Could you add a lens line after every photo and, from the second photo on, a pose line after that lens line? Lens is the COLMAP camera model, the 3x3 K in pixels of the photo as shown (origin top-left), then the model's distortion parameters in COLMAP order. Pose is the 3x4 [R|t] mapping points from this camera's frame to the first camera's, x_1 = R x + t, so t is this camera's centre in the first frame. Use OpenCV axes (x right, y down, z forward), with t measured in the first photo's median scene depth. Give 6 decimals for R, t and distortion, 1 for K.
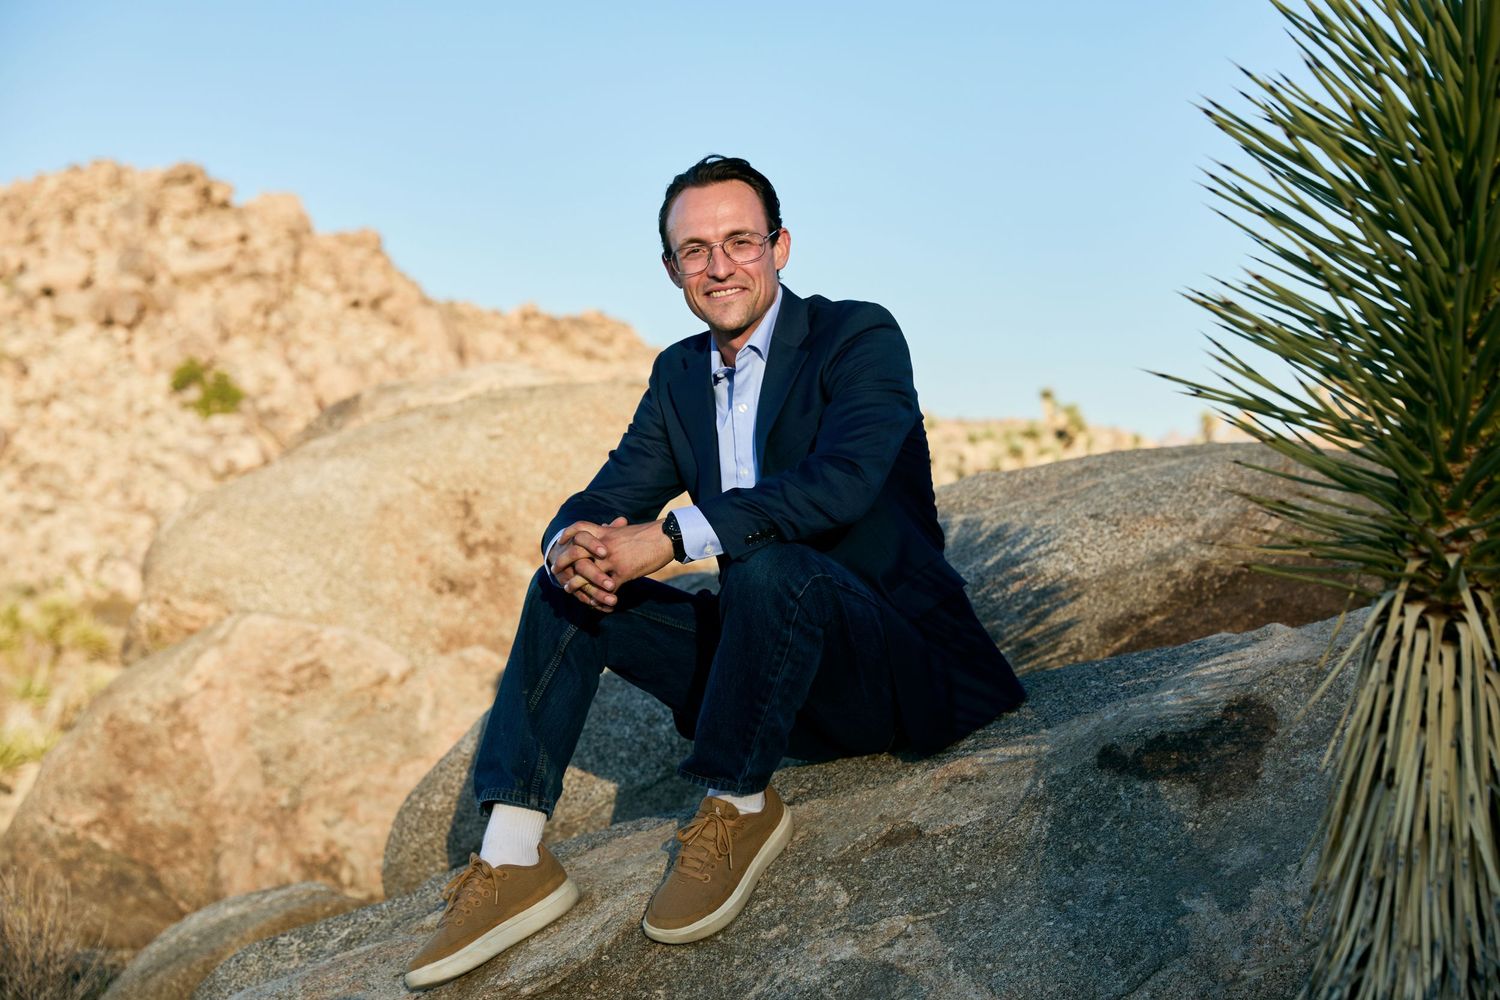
lens RADIAL K [[2922.8, 0, 755.7], [0, 2922.8, 508.6], [0, 0, 1]] dist [-0.014226, 0.000000]
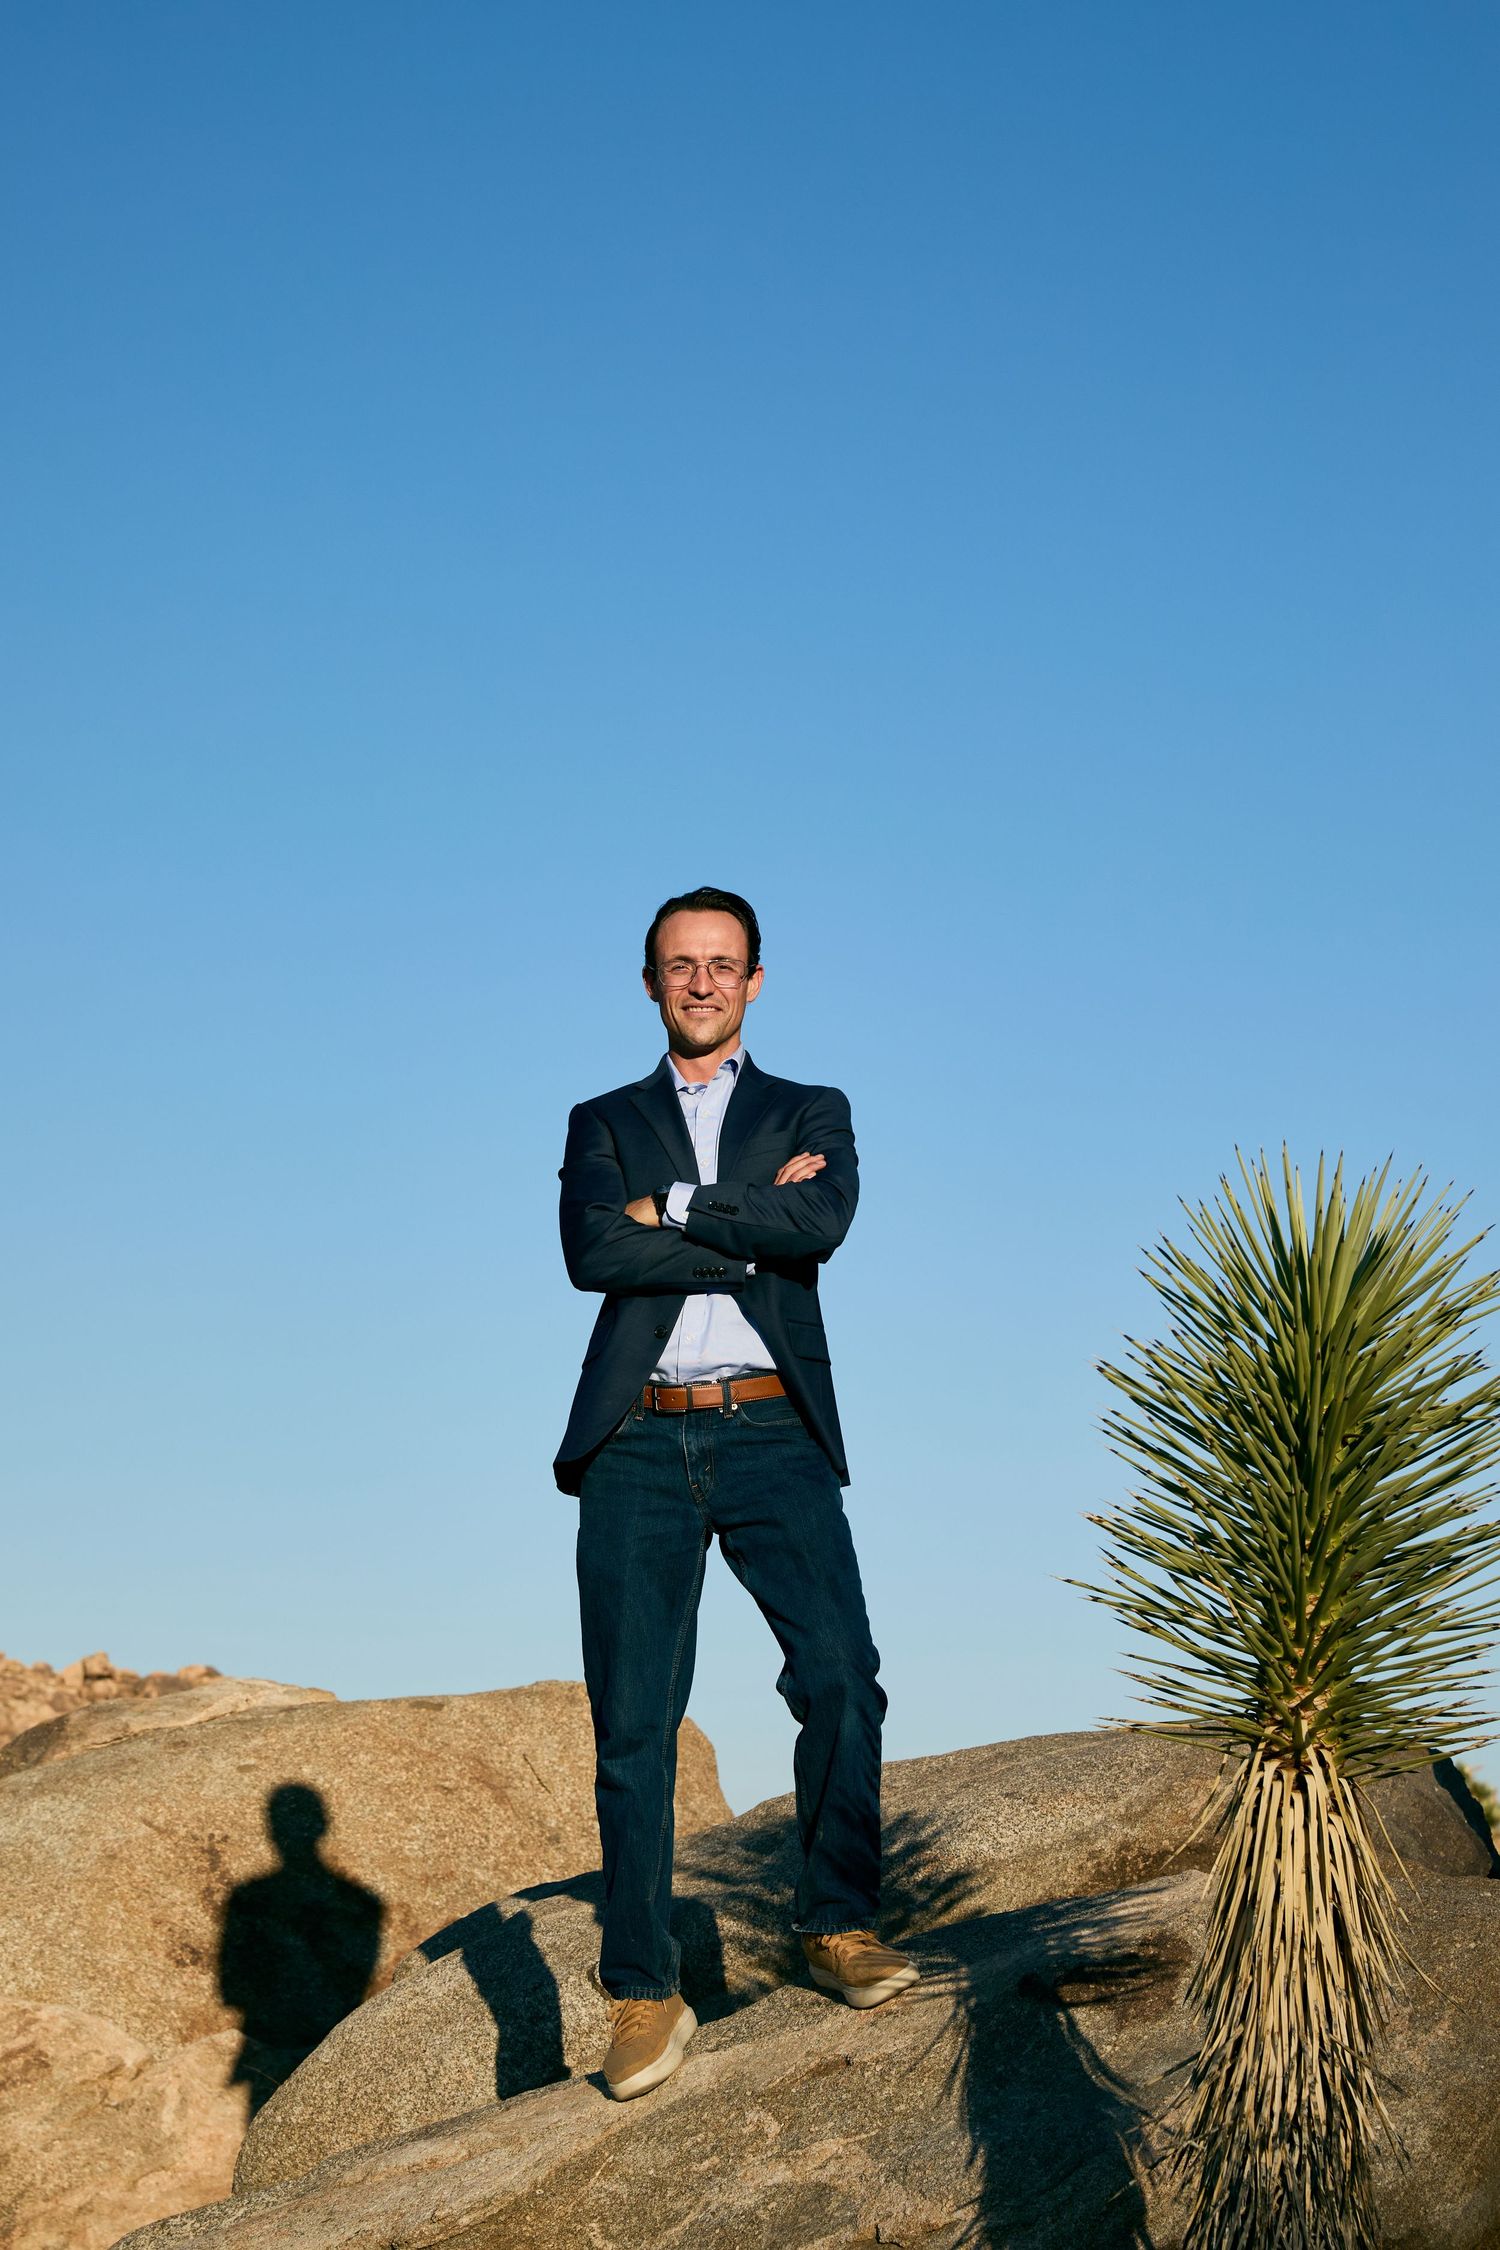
lens RADIAL K [[4384.1, 0, 743.4], [0, 4384.1, 1129.5], [0, 0, 1]] dist [-0.014226, 0.000000]
pose [[0.998322, 0.006328, 0.057556, -0.070740], [0.004451, 0.982683, -0.185241, 0.073256], [-0.057732, 0.185187, 0.981006, -0.565808]]
